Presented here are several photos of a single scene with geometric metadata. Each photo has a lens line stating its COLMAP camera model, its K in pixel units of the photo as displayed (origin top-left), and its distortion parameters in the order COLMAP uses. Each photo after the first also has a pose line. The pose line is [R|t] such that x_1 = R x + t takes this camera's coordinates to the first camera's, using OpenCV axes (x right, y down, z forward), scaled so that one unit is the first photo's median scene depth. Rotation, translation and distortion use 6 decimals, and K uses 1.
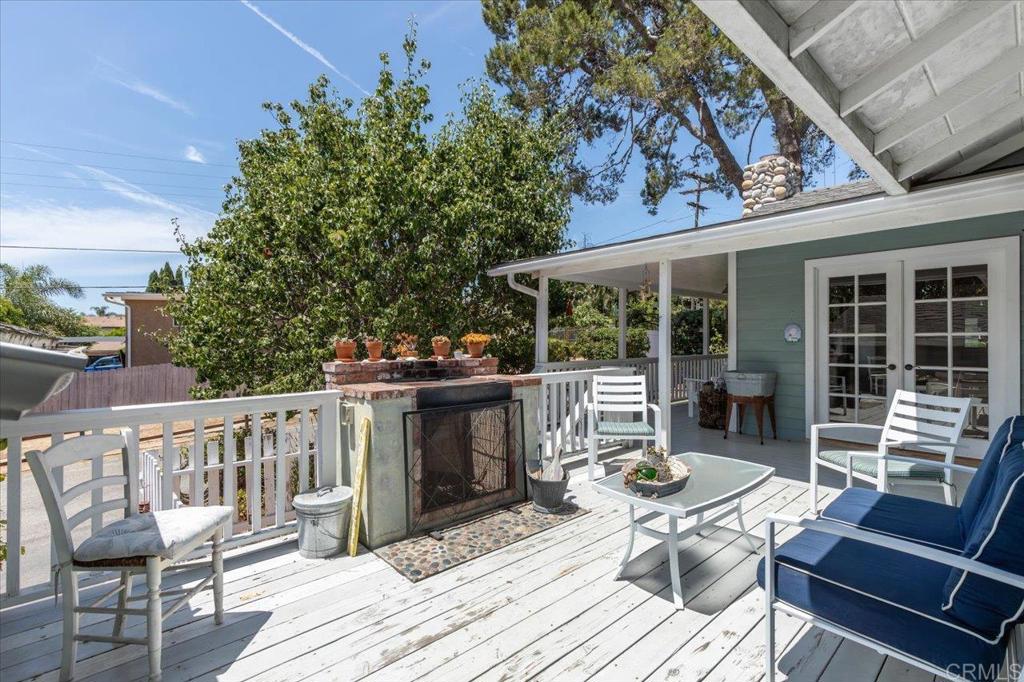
lens RADIAL K [[468.6, 0, 513.5], [0, 468.6, 339.3], [0, 0, 1]] dist [0.000004, 0.000011]
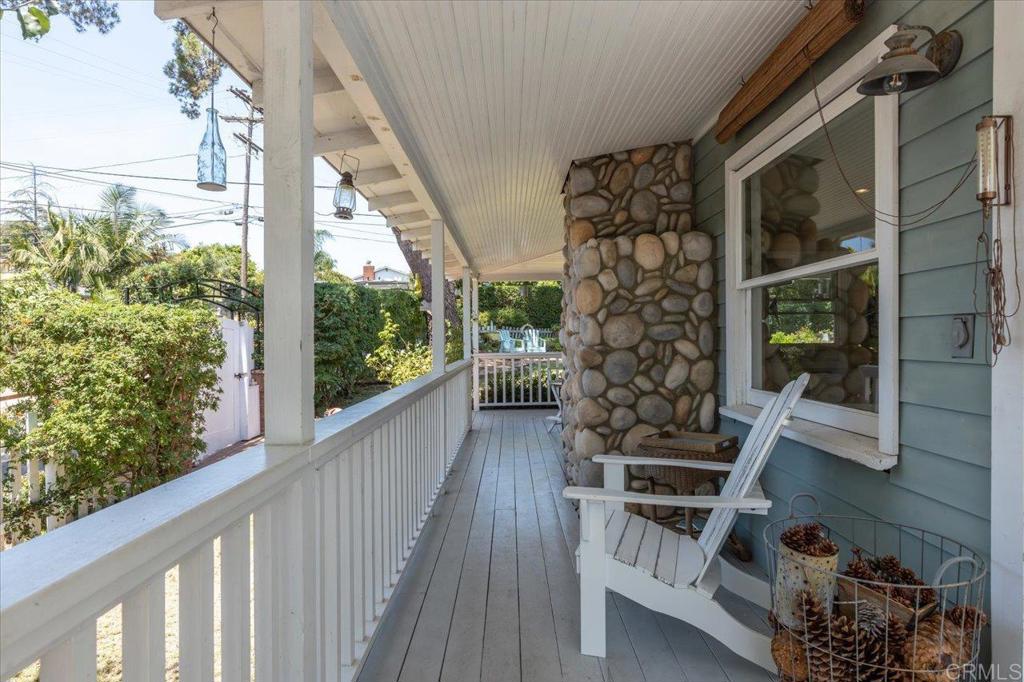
lens RADIAL K [[563.8, 0, 513.5], [0, 563.8, 339.0], [0, 0, 1]] dist [0.001645, 0.000402]
pose [[0.657255, 0.001548, 0.753667, 0.045657], [0.000210, 0.999997, -0.002238, 0.001987], [-0.753669, 0.001630, 0.657253, 0.271029]]
